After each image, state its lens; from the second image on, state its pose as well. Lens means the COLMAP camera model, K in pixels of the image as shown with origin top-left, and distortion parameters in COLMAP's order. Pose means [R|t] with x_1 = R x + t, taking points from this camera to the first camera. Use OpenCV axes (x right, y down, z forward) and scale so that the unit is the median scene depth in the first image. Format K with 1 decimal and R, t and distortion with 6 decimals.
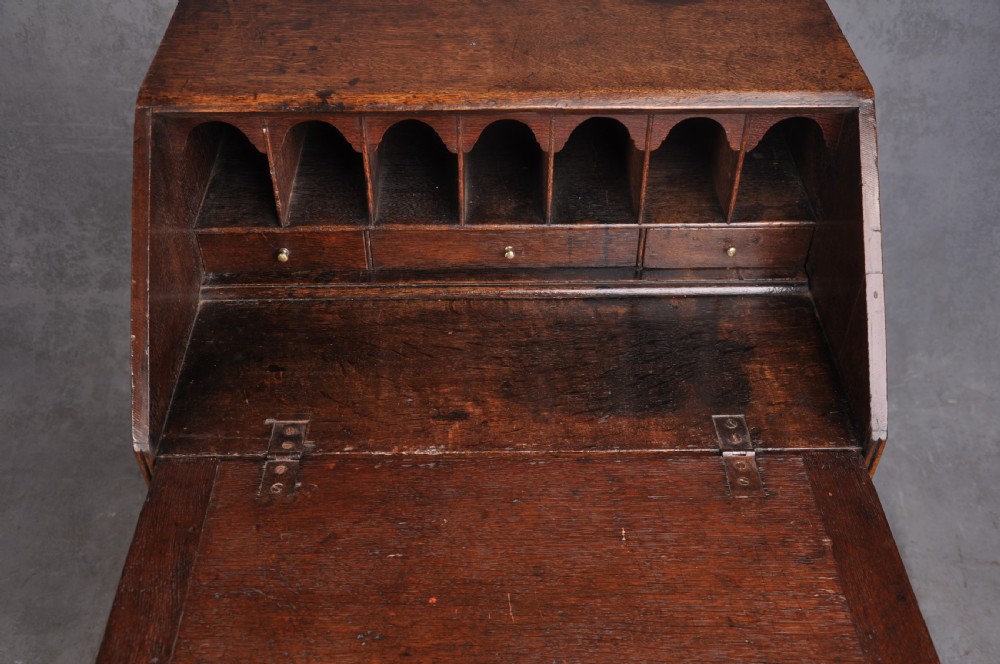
lens RADIAL K [[1014.7, 0, 502.4], [0, 1014.7, 334.3], [0, 0, 1]] dist [-0.089860, 0.304534]
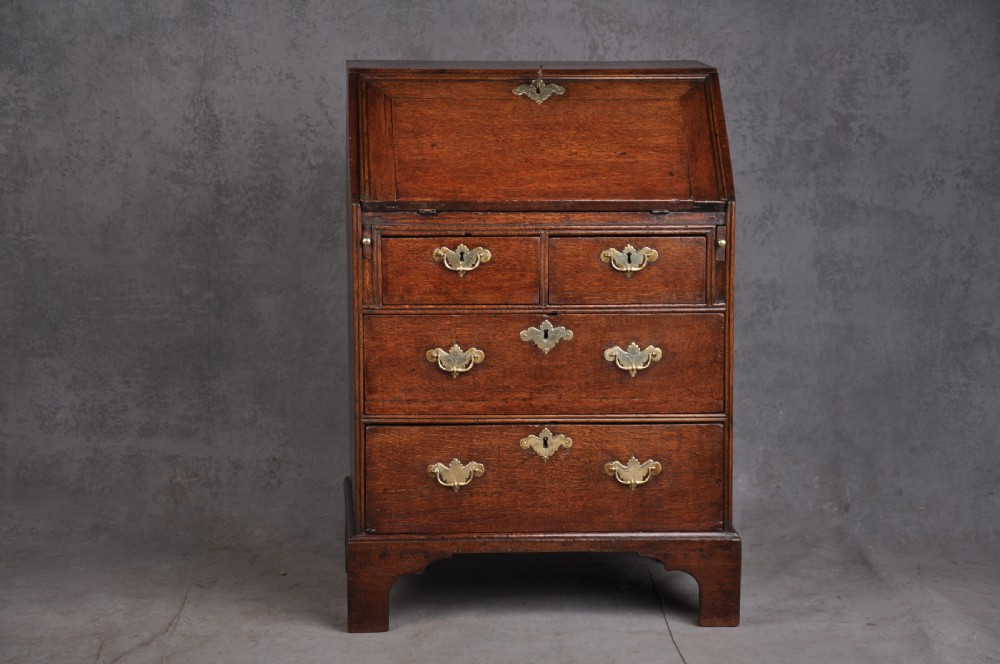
lens RADIAL K [[2346.4, 0, 500.0], [0, 2346.4, 332.0], [0, 0, 1]] dist [0.499780, 1.245691]
pose [[0.998171, -0.001310, 0.060440, -0.172760], [0.034228, 0.836335, -0.547149, 1.339305], [-0.049832, 0.548217, 0.834850, -1.279626]]
